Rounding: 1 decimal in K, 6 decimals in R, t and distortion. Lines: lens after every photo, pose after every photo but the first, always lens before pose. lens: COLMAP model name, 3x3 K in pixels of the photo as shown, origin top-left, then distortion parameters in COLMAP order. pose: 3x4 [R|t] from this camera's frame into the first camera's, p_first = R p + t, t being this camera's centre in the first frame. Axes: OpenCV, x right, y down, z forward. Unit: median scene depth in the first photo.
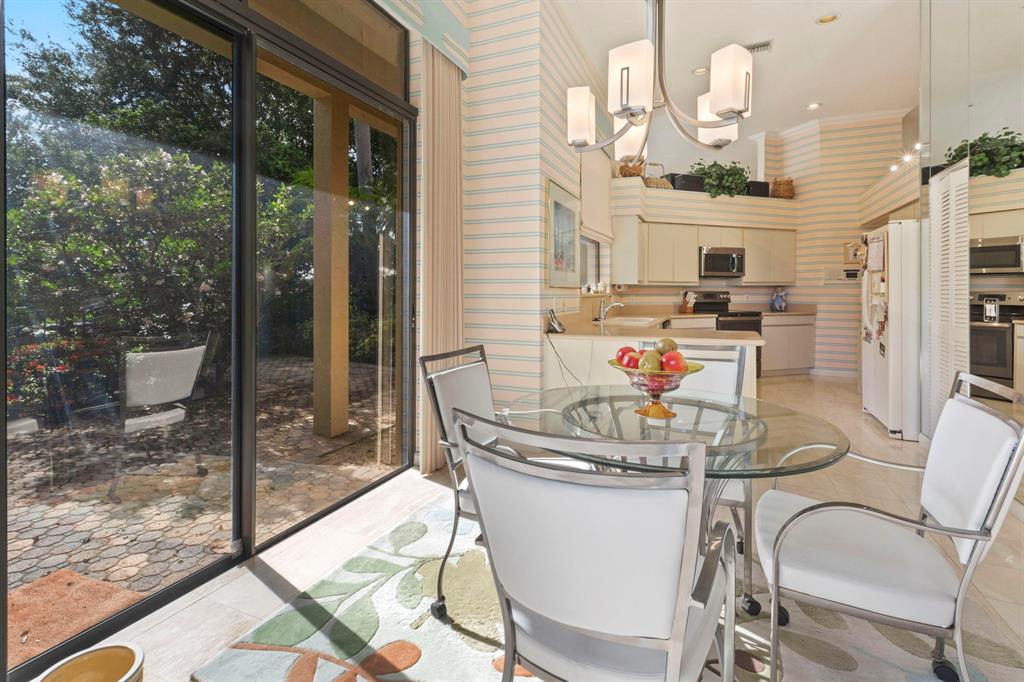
lens RADIAL K [[465.6, 0, 524.4], [0, 465.6, 293.5], [0, 0, 1]] dist [0.001818, -0.000821]
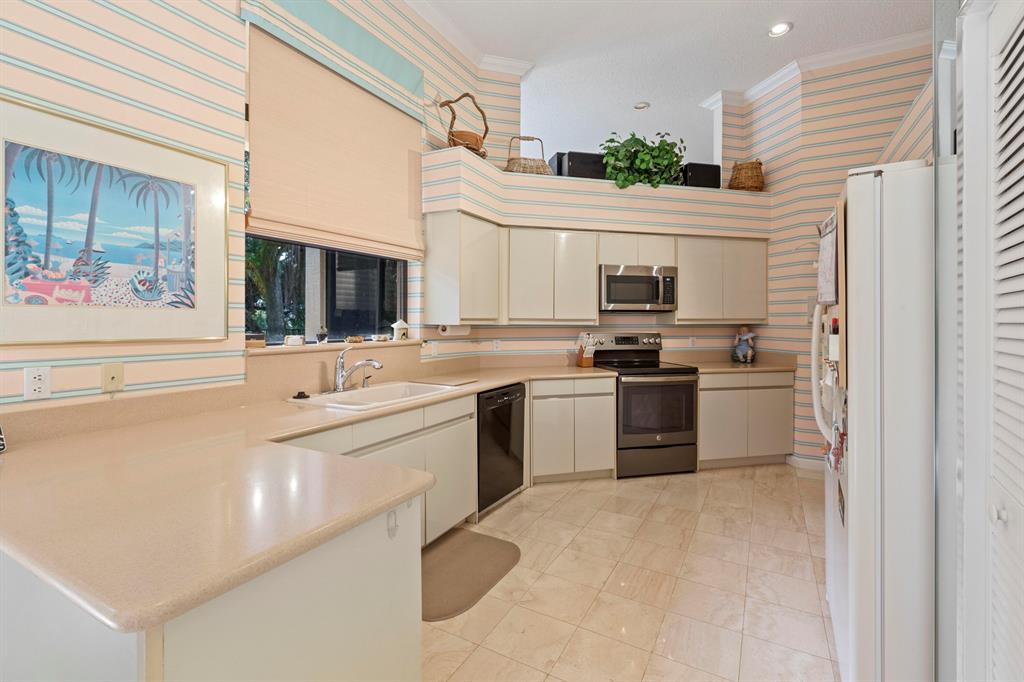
lens RADIAL K [[465.6, 0, 512.4], [0, 465.6, 321.9], [0, 0, 1]] dist [0.001818, -0.000821]
pose [[0.995250, 0.002281, -0.097327, 0.307653], [-0.002629, 0.999991, -0.003446, -0.018354], [0.097318, 0.003686, 0.995247, 0.336337]]
